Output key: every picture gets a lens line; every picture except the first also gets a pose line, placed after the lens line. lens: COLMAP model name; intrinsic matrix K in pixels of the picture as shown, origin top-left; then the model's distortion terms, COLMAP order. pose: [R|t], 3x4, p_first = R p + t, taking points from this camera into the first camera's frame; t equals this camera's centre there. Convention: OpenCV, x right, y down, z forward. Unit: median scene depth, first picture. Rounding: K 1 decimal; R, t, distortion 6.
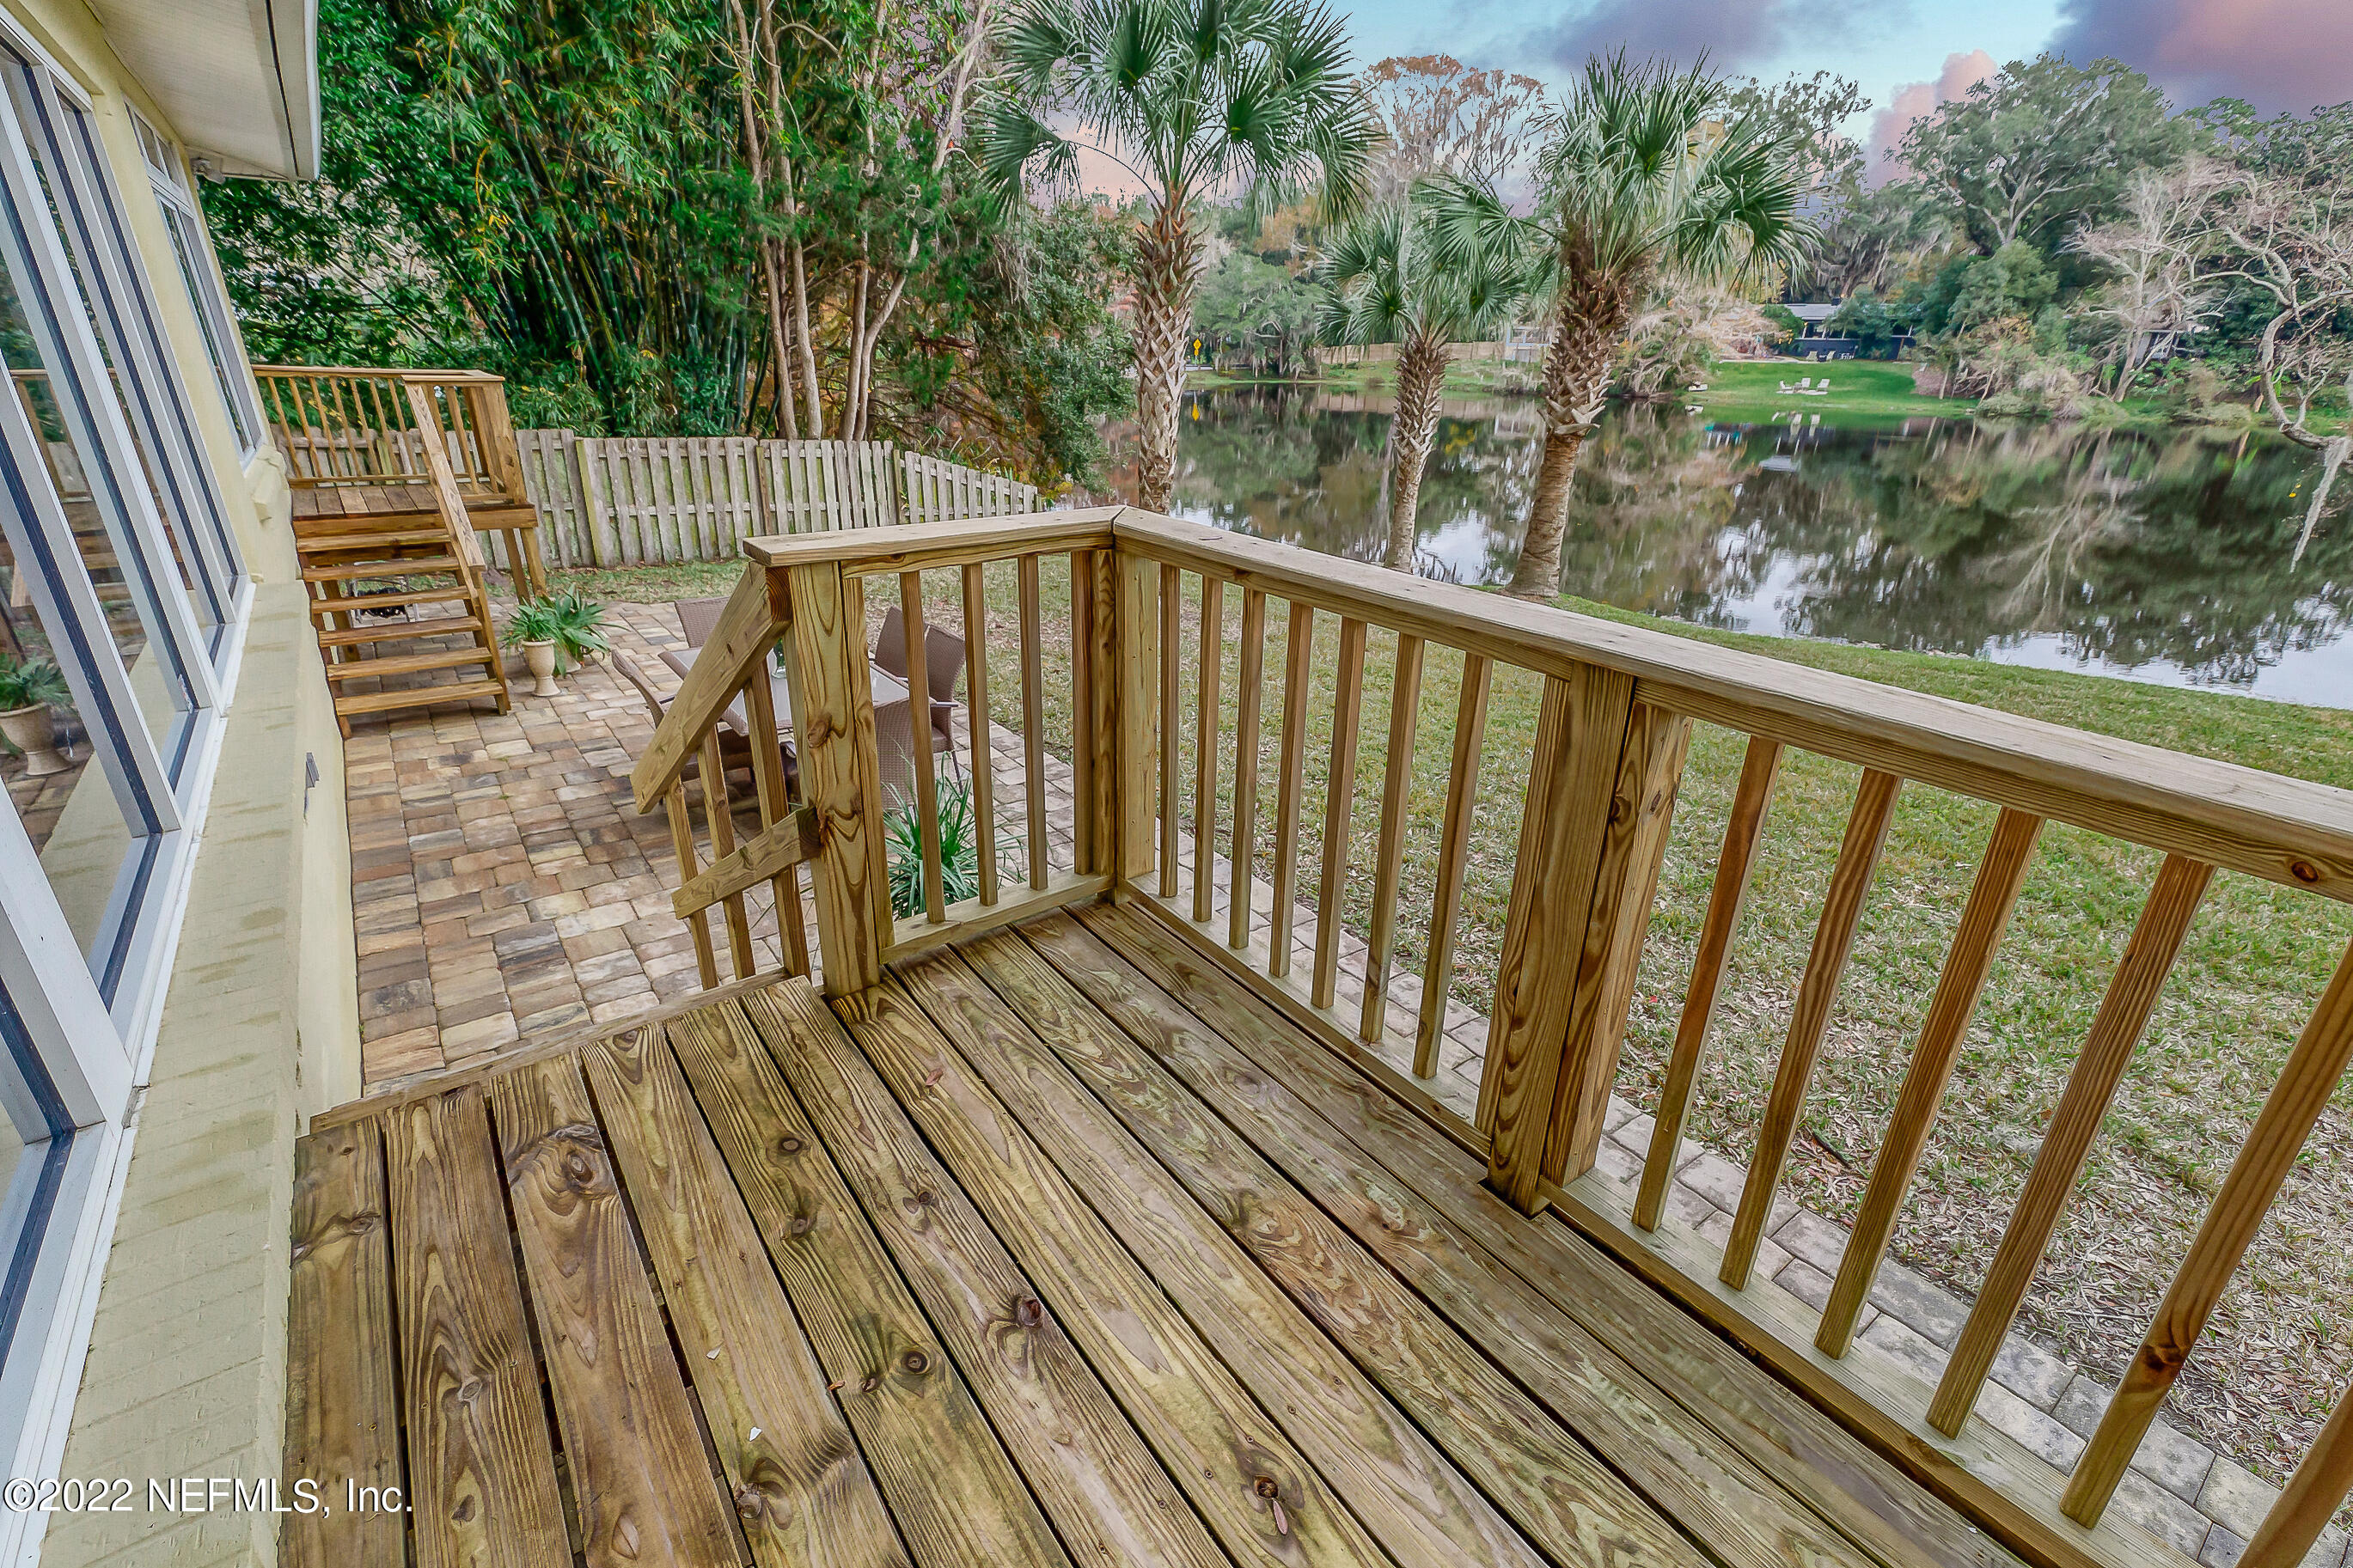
lens RADIAL K [[1055.0, 0, 1179.3], [0, 1055.0, 778.4], [0, 0, 1]] dist [0.002599, -0.000868]
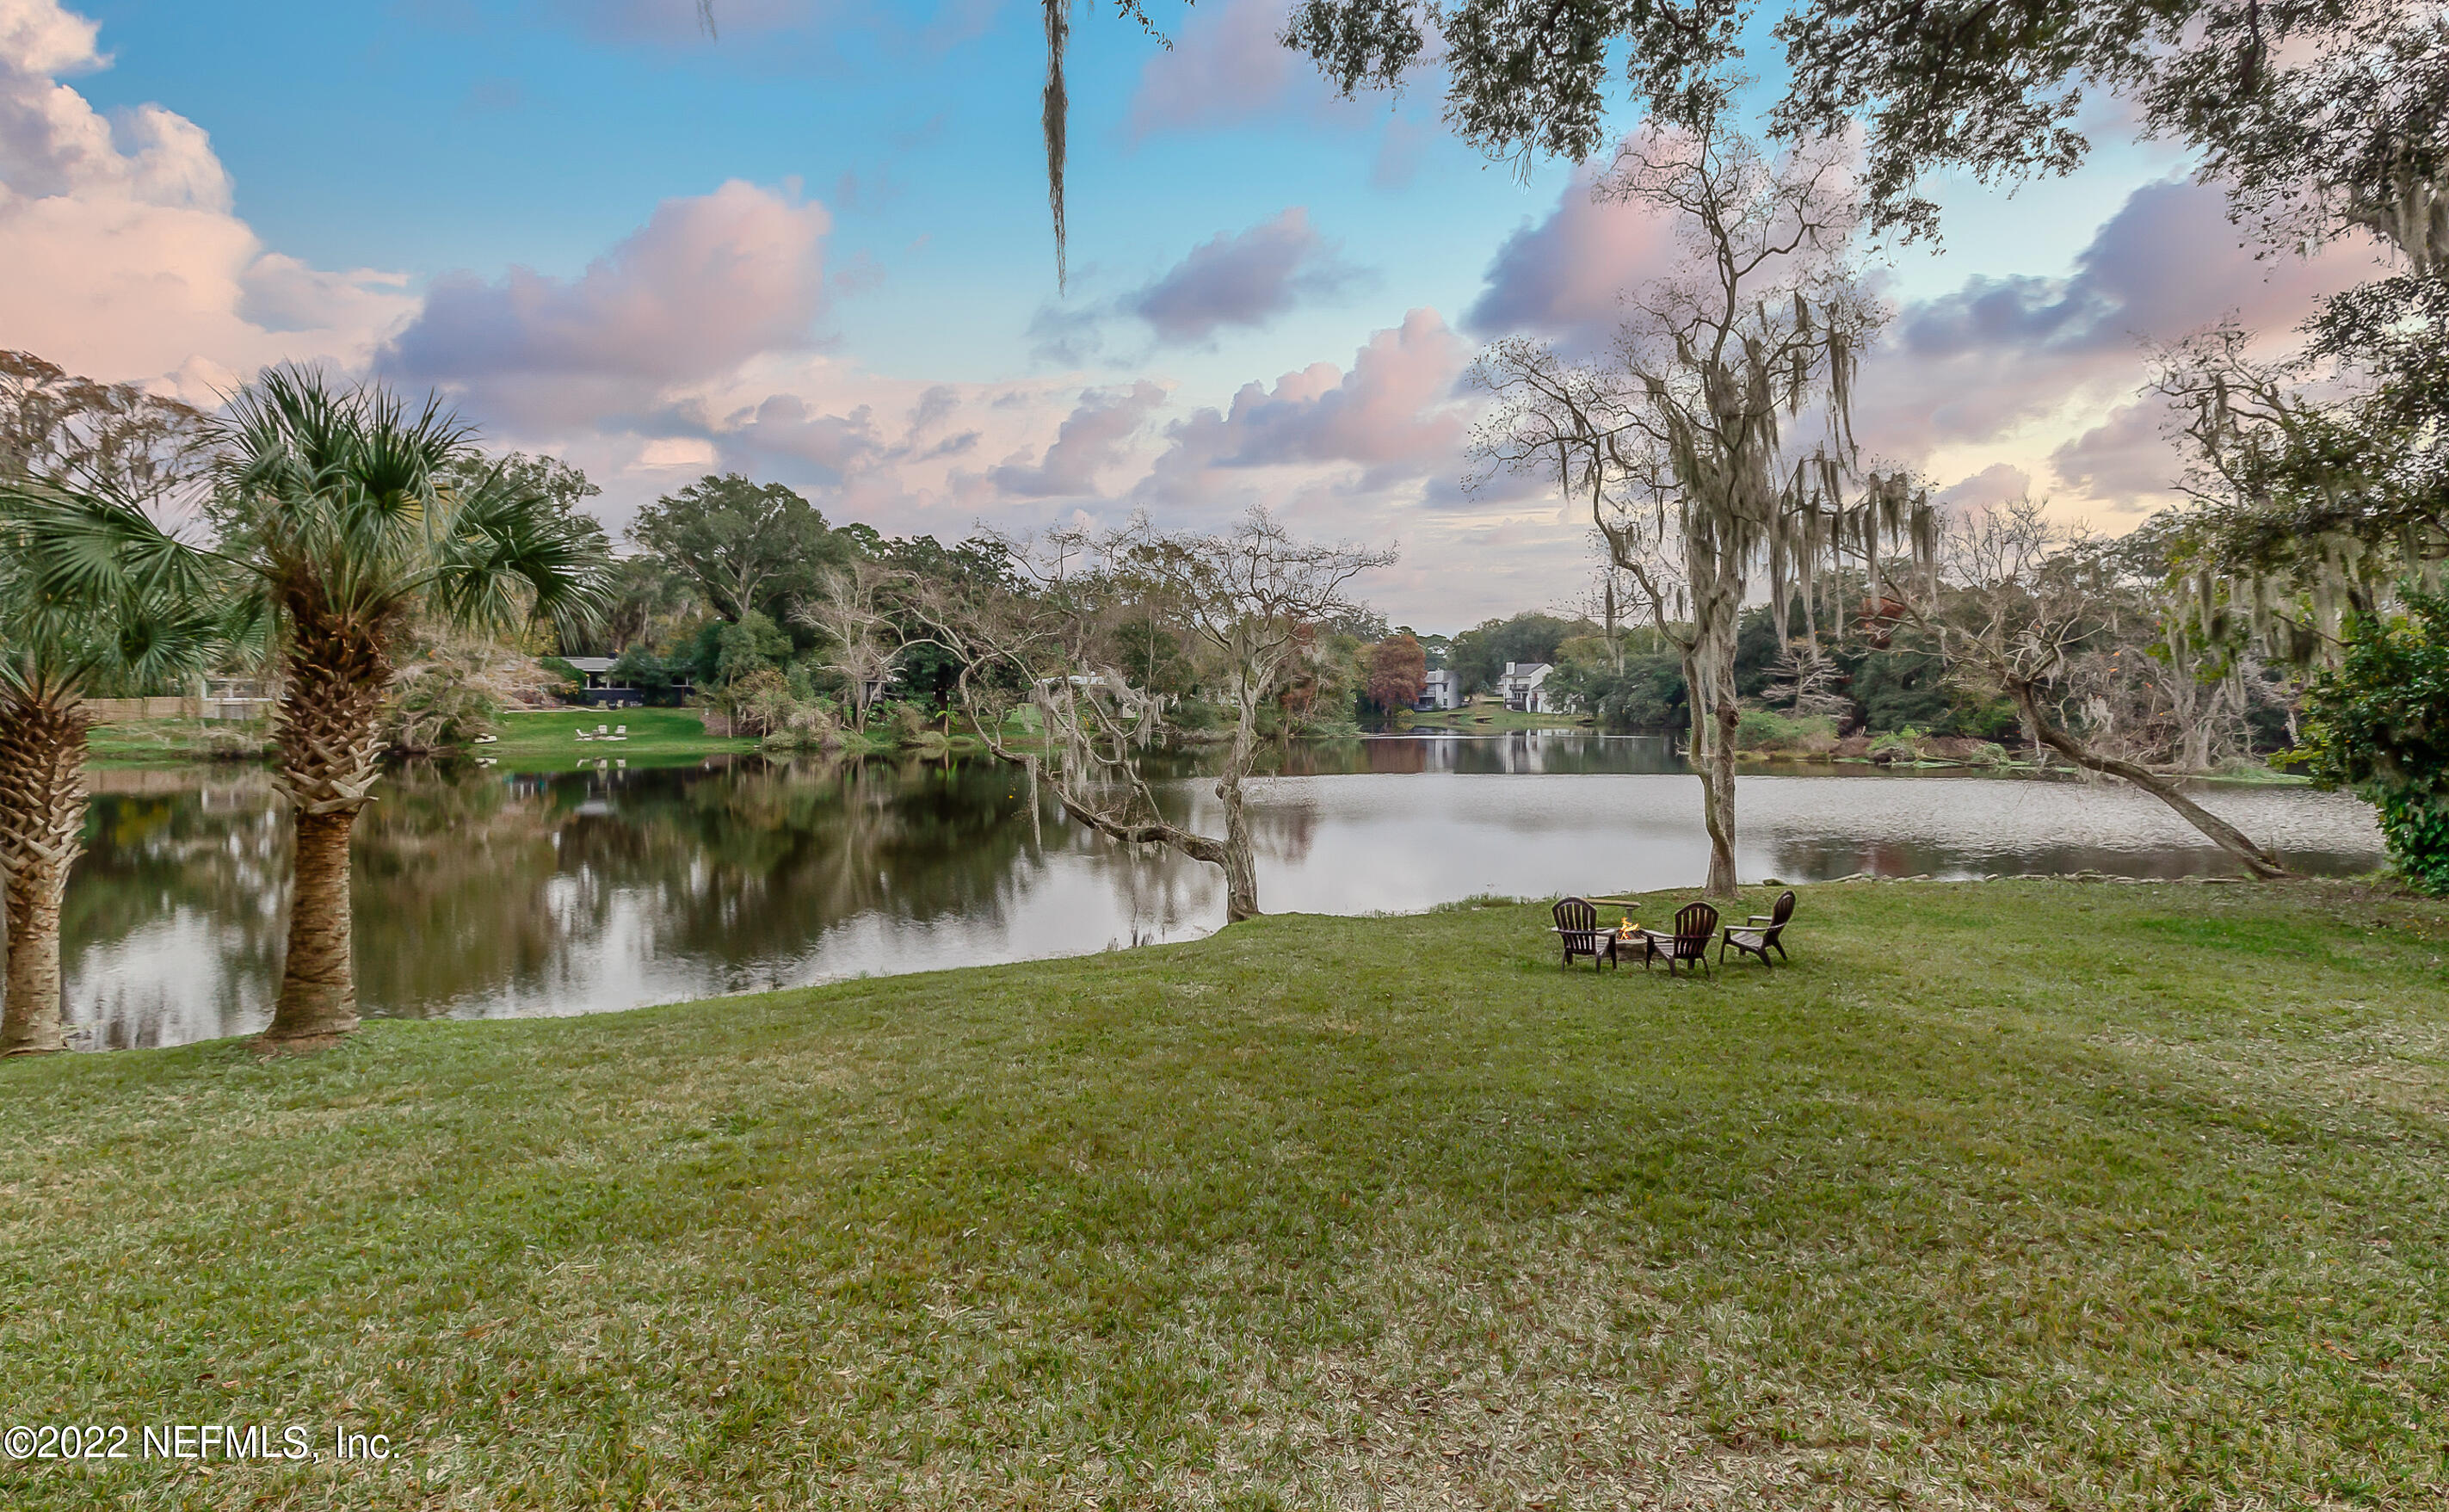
lens RADIAL K [[1109.6, 0, 1236.6], [0, 1109.6, 716.1], [0, 0, 1]] dist [0.001681, -0.000198]
pose [[0.515724, -0.031488, 0.856176, 0.023584], [0.338620, 0.925450, -0.169935, -0.032166], [-0.786997, 0.377558, 0.487940, 0.072591]]
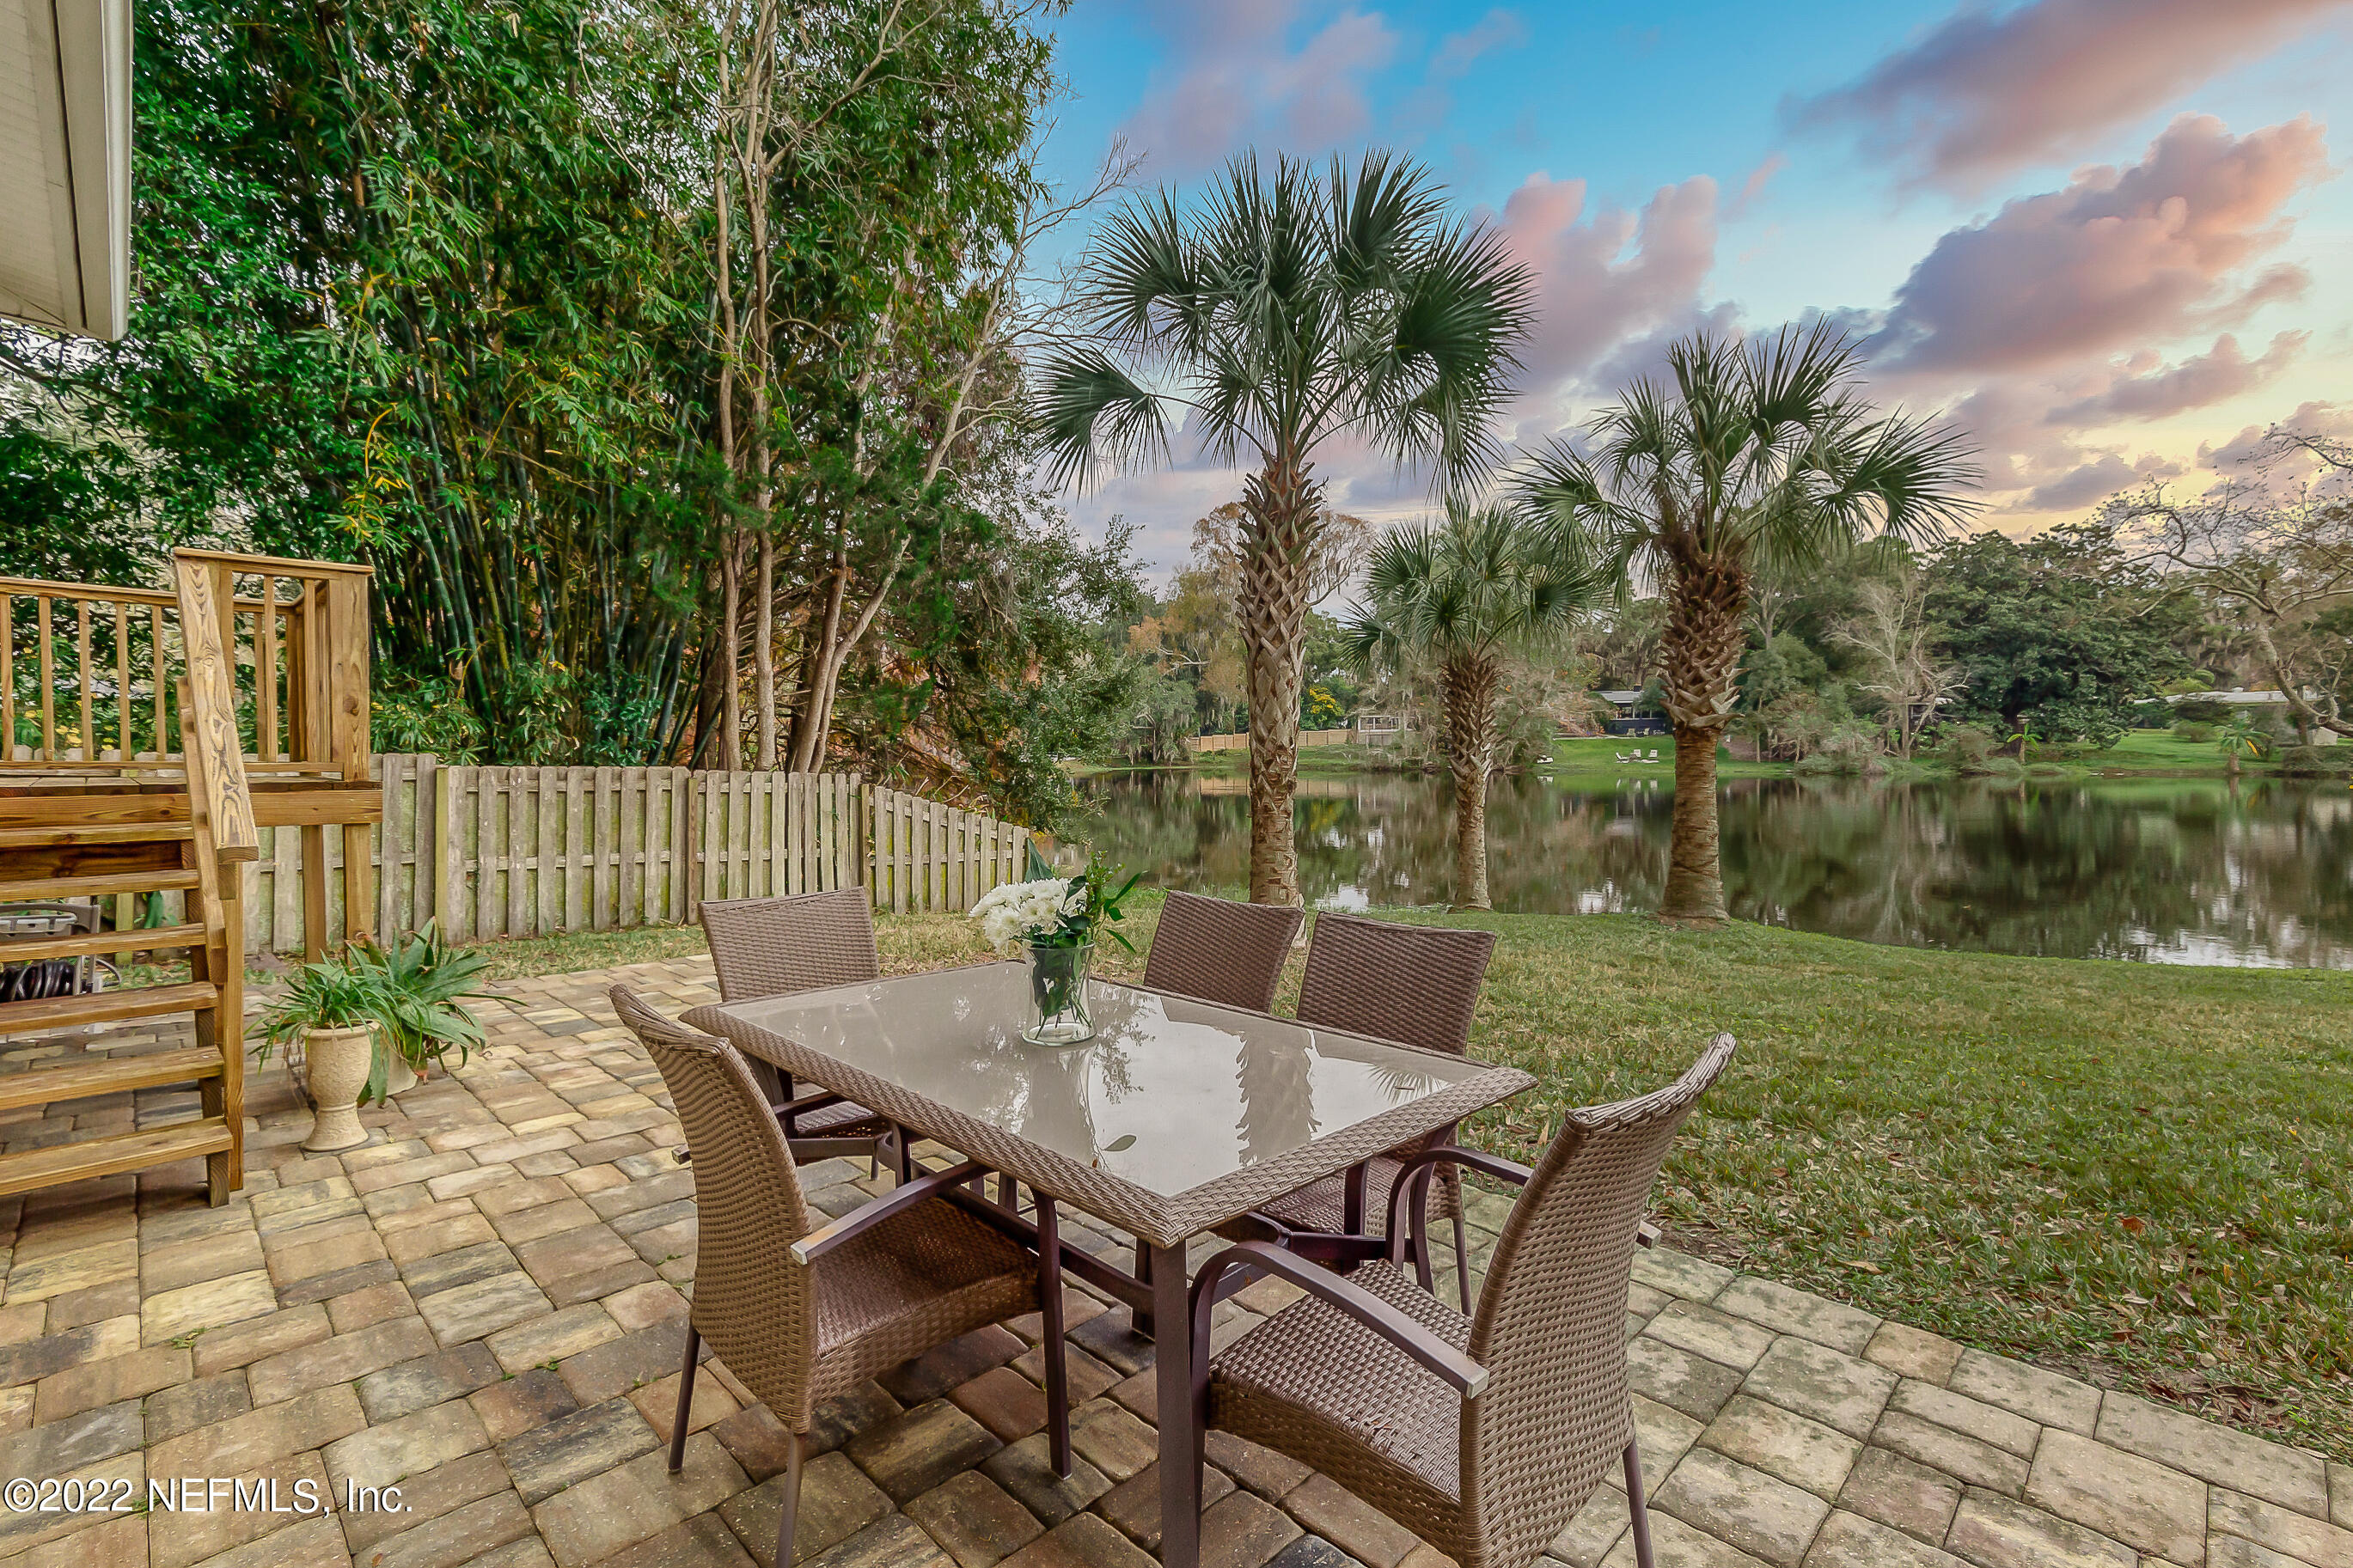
lens RADIAL K [[1073.9, 0, 1181.4], [0, 1073.9, 744.1], [0, 0, 1]] dist [0.000967, -0.000298]
pose [[0.990481, -0.027567, 0.134860, -0.134580], [0.076926, 0.923318, -0.376253, -0.016802], [-0.114146, 0.383045, 0.916650, 0.212538]]
